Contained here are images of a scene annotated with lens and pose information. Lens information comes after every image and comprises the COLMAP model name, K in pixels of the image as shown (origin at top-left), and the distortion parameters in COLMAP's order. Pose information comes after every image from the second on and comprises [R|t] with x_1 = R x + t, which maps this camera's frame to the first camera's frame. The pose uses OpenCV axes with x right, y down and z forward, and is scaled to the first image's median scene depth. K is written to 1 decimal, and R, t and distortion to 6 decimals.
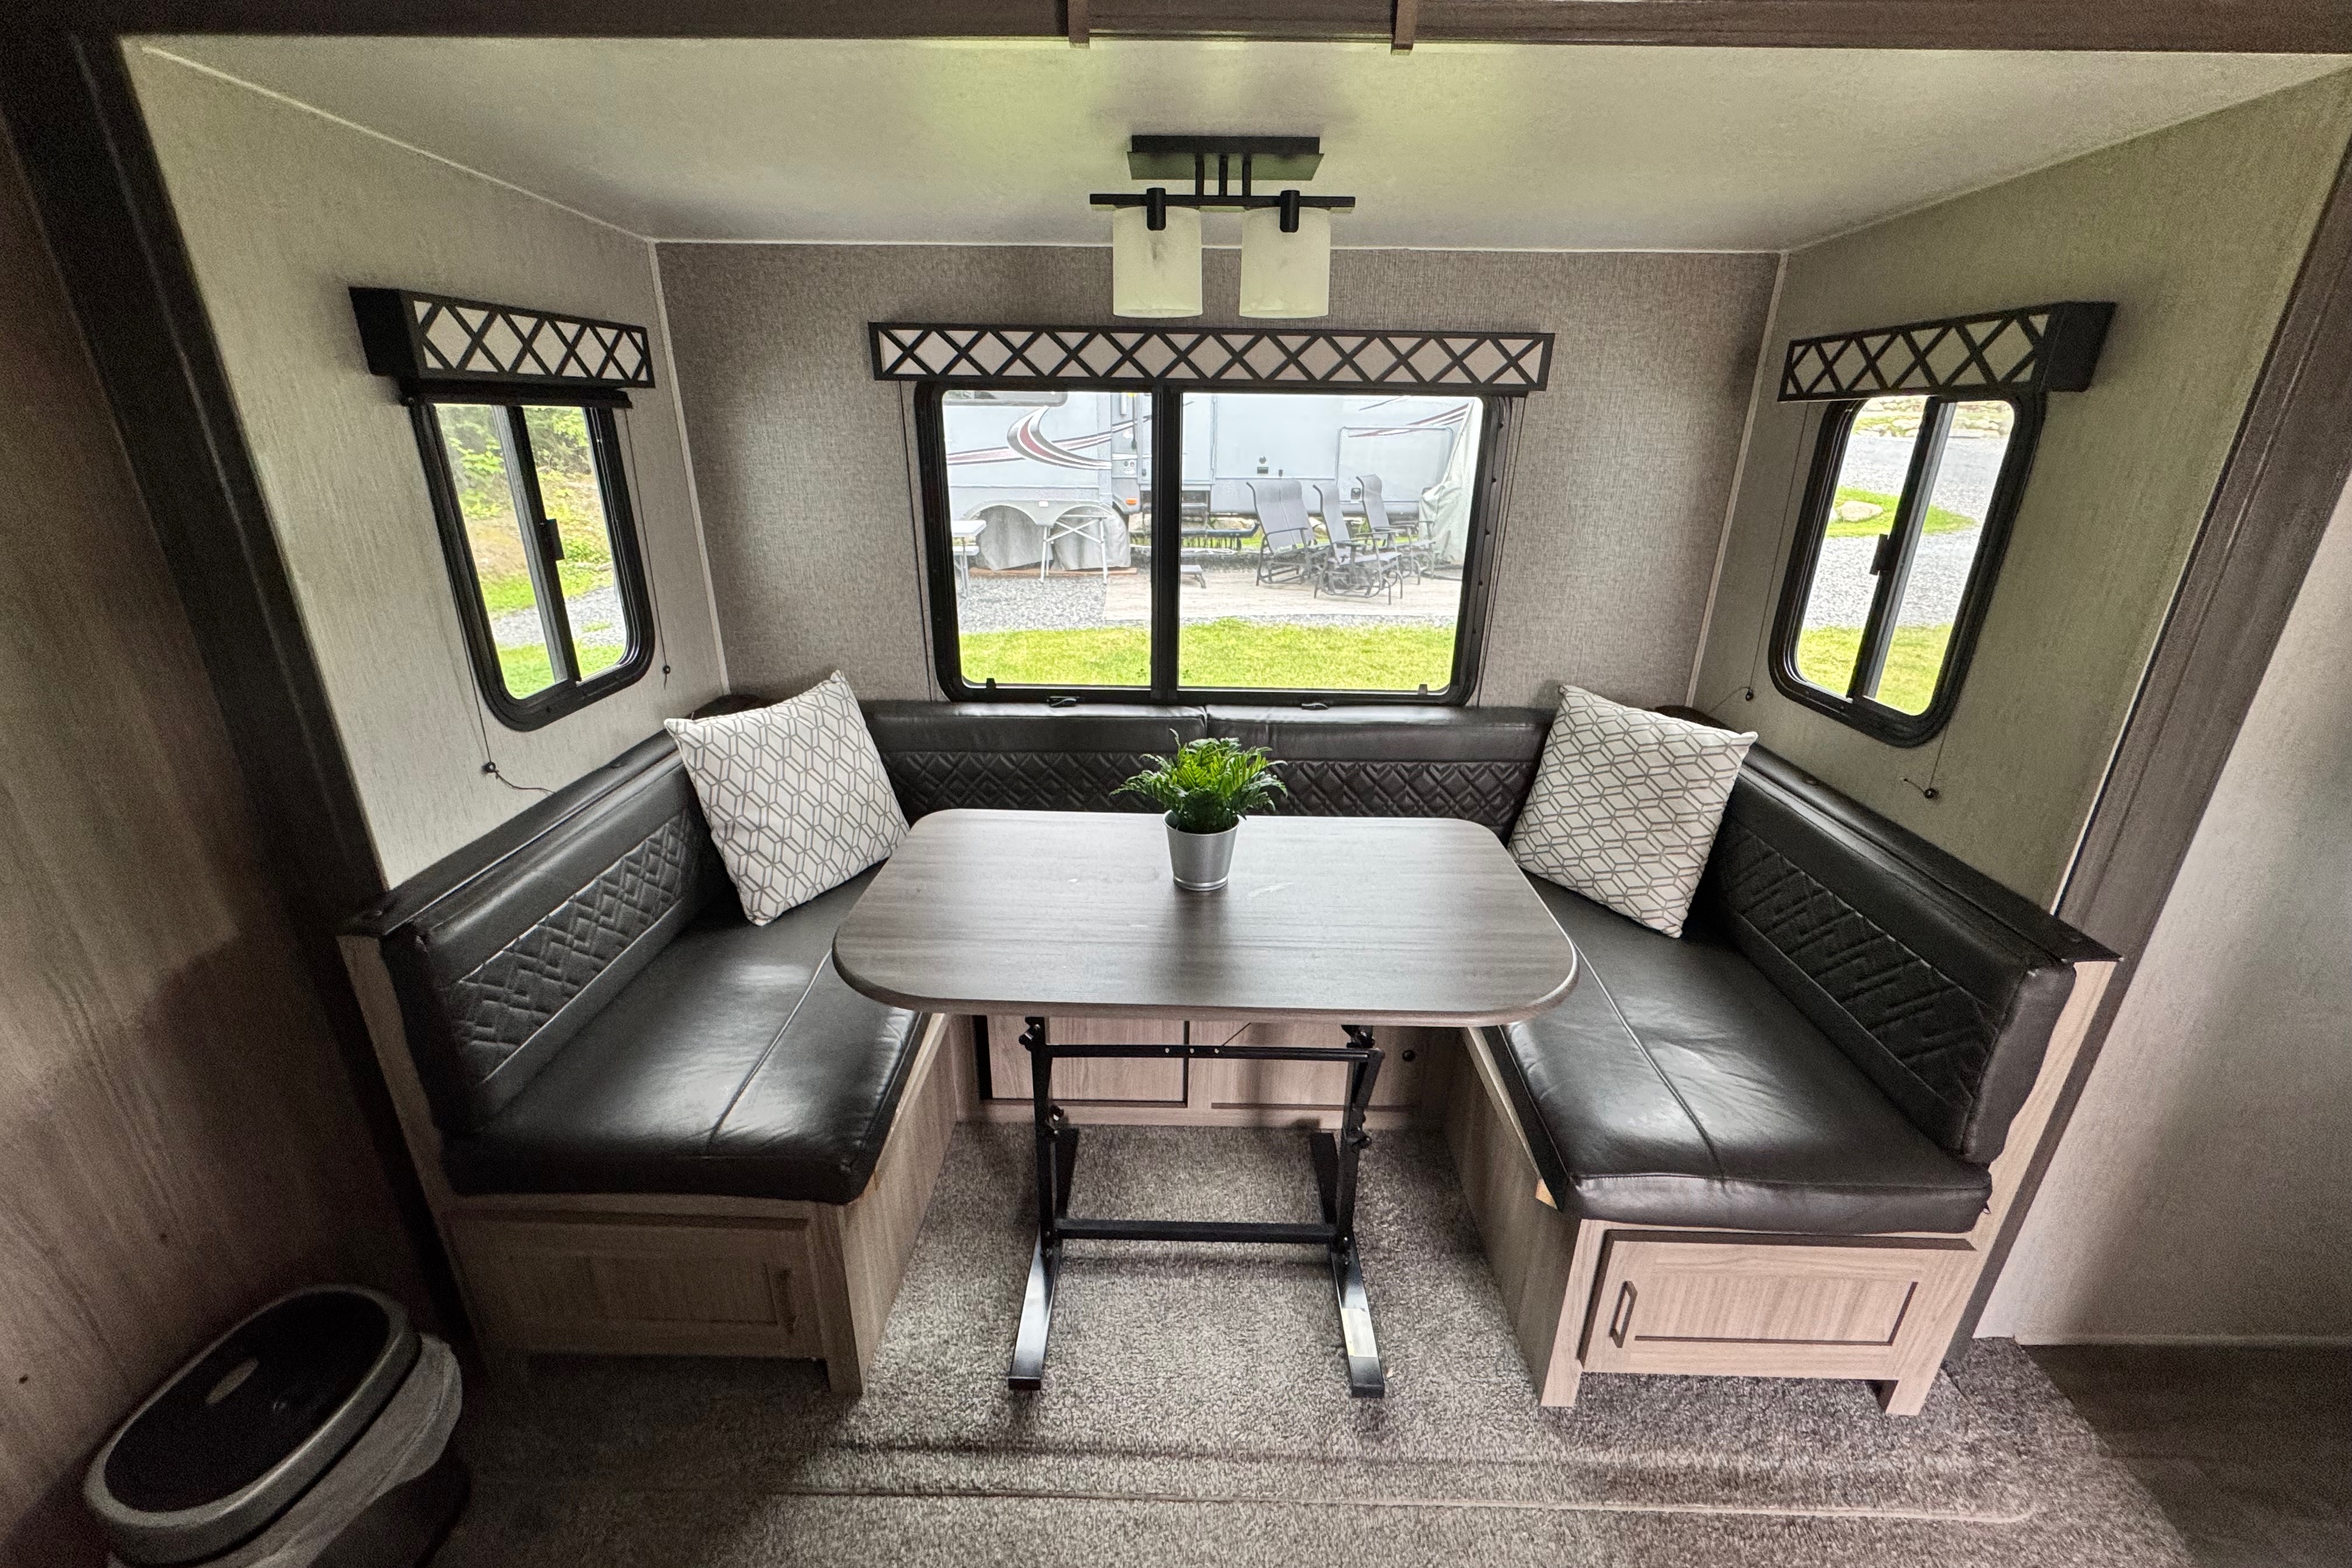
lens RADIAL K [[948.7, 0, 1181.0], [0, 948.7, 786.1], [0, 0, 1]] dist [0.004363, -0.001775]
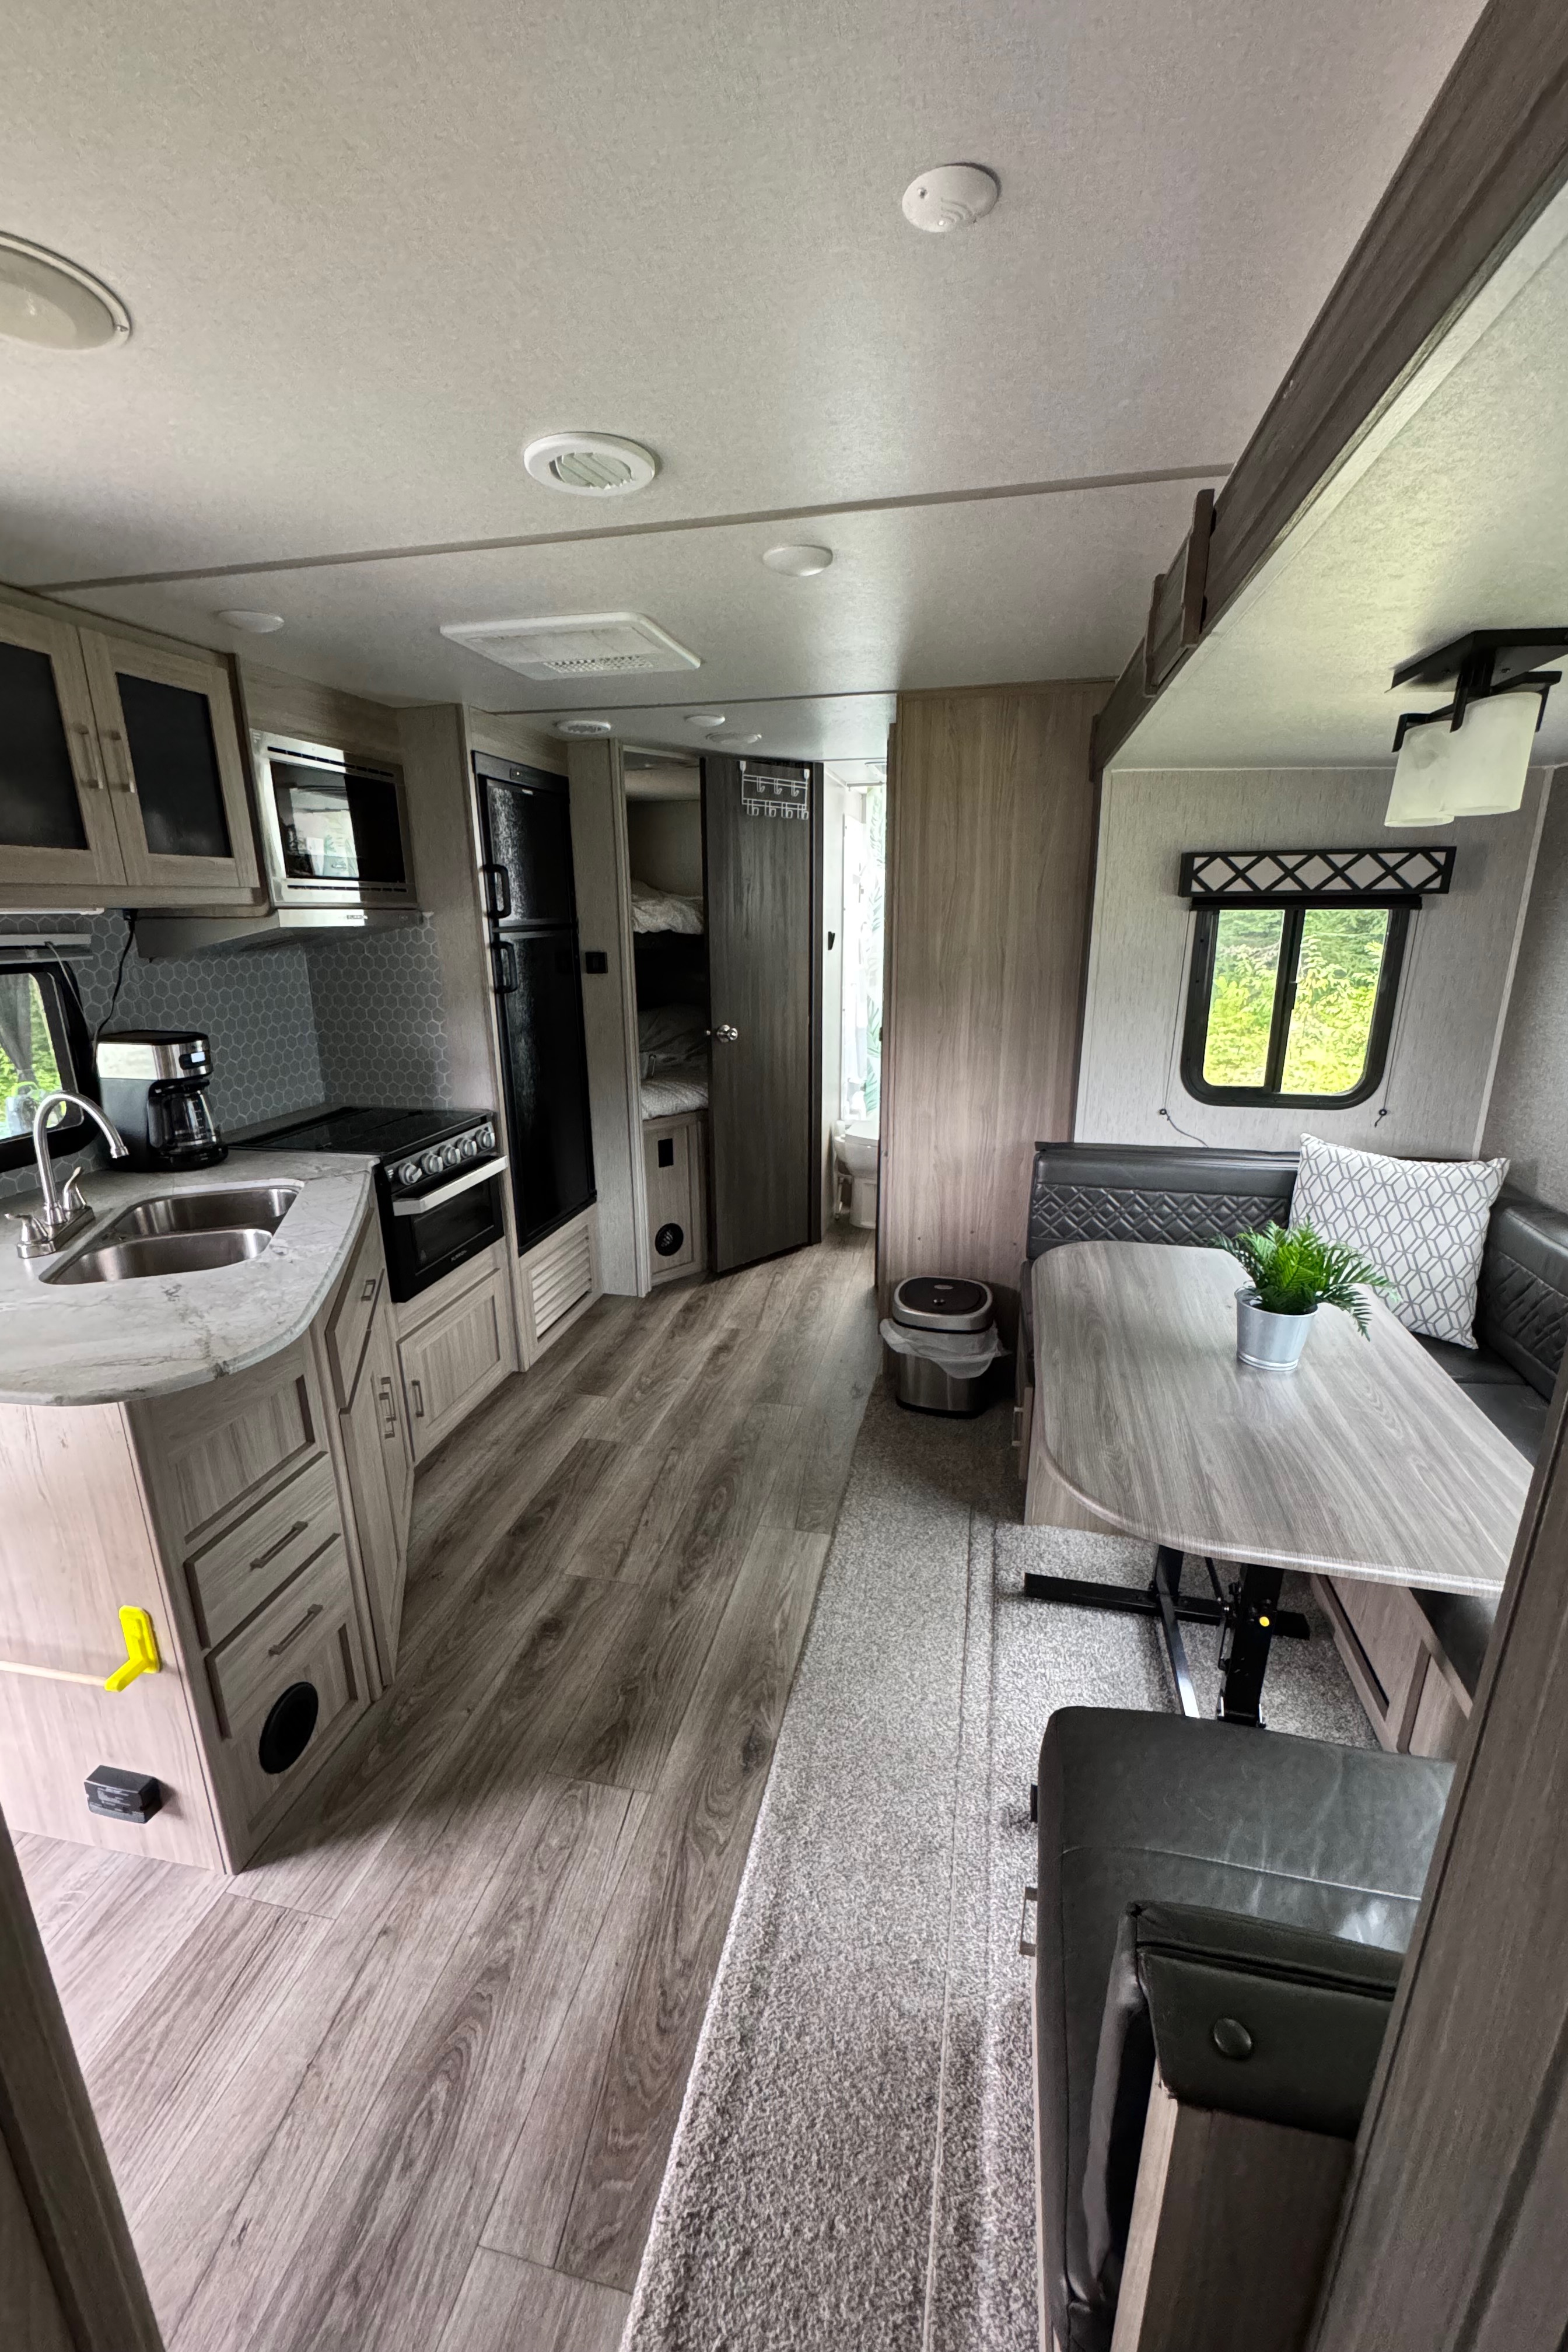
lens RADIAL K [[948.7, 0, 781.4], [0, 948.7, 1173.2], [0, 0, 1]] dist [0.004363, -0.001775]
pose [[-0.209824, 0.261645, -0.942081, 1.111082], [-0.348535, 0.880217, 0.322090, -0.240939], [0.913508, 0.395930, -0.093498, 0.577844]]
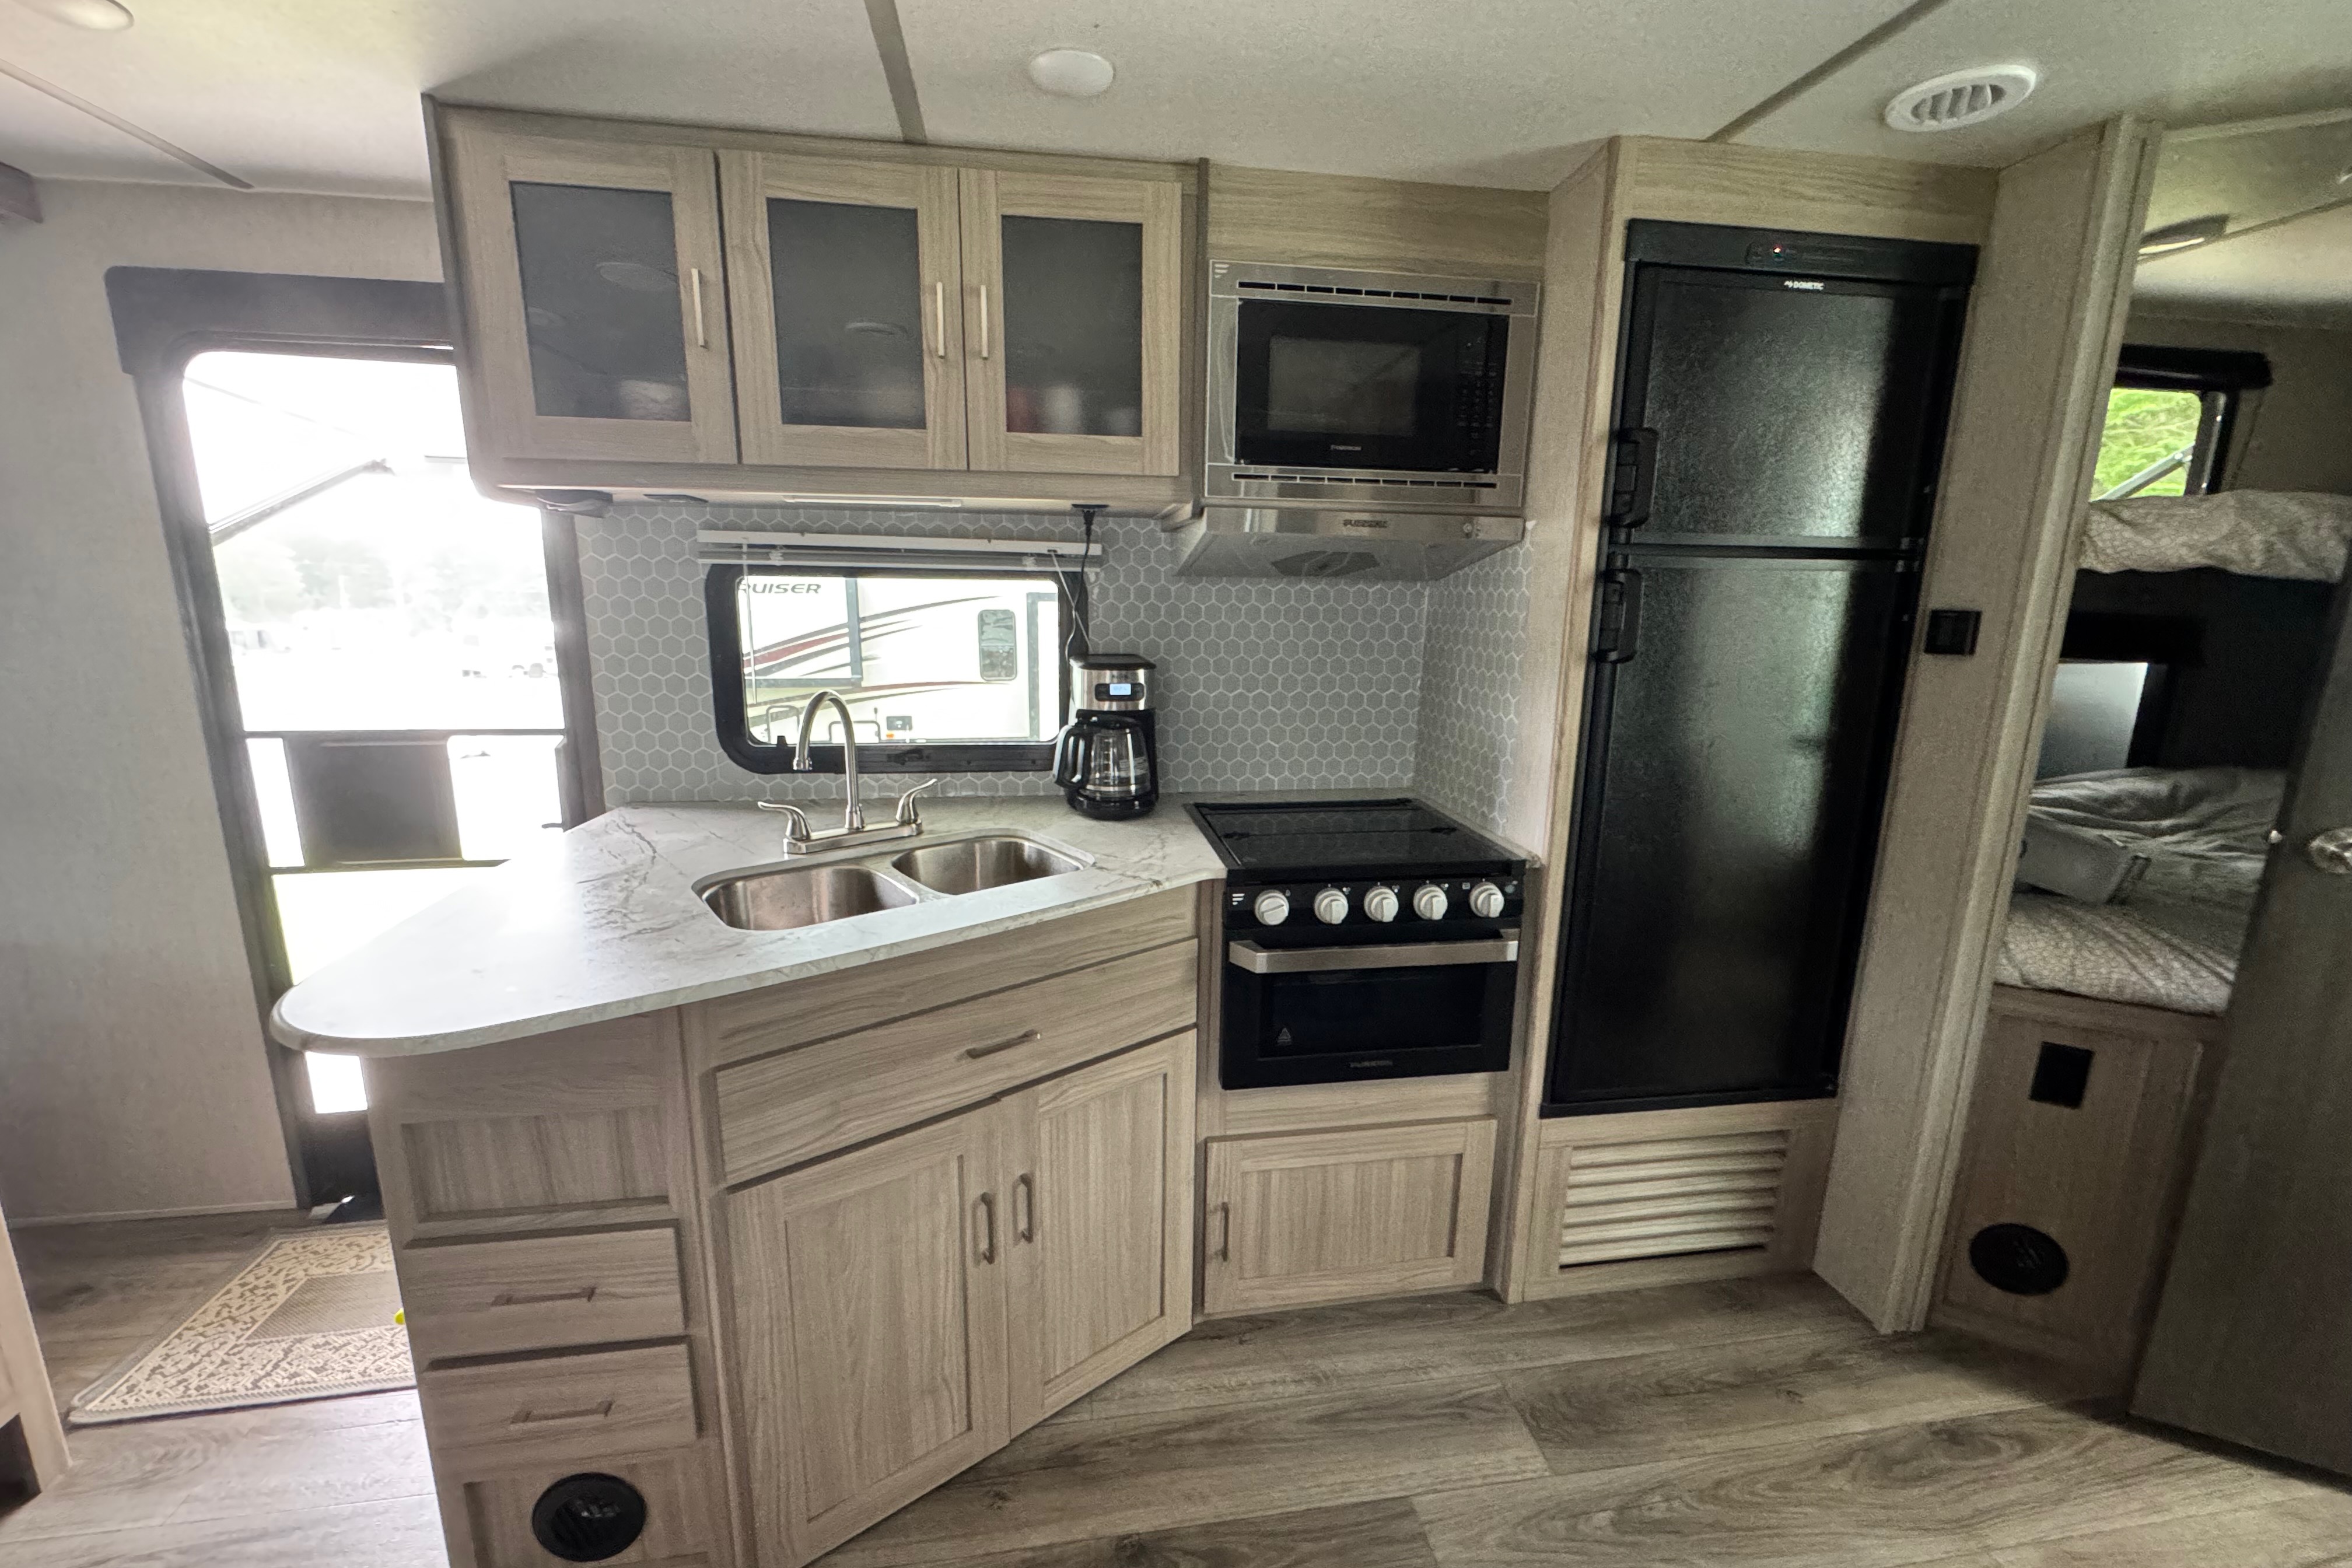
lens RADIAL K [[948.7, 0, 1175.2], [0, 948.7, 782.4], [0, 0, 1]] dist [0.004363, -0.001775]
pose [[-0.987354, 0.013266, -0.157978, -0.005750], [-0.075348, 0.837480, 0.541248, -0.173705], [0.139483, 0.546306, -0.825890, 0.620807]]
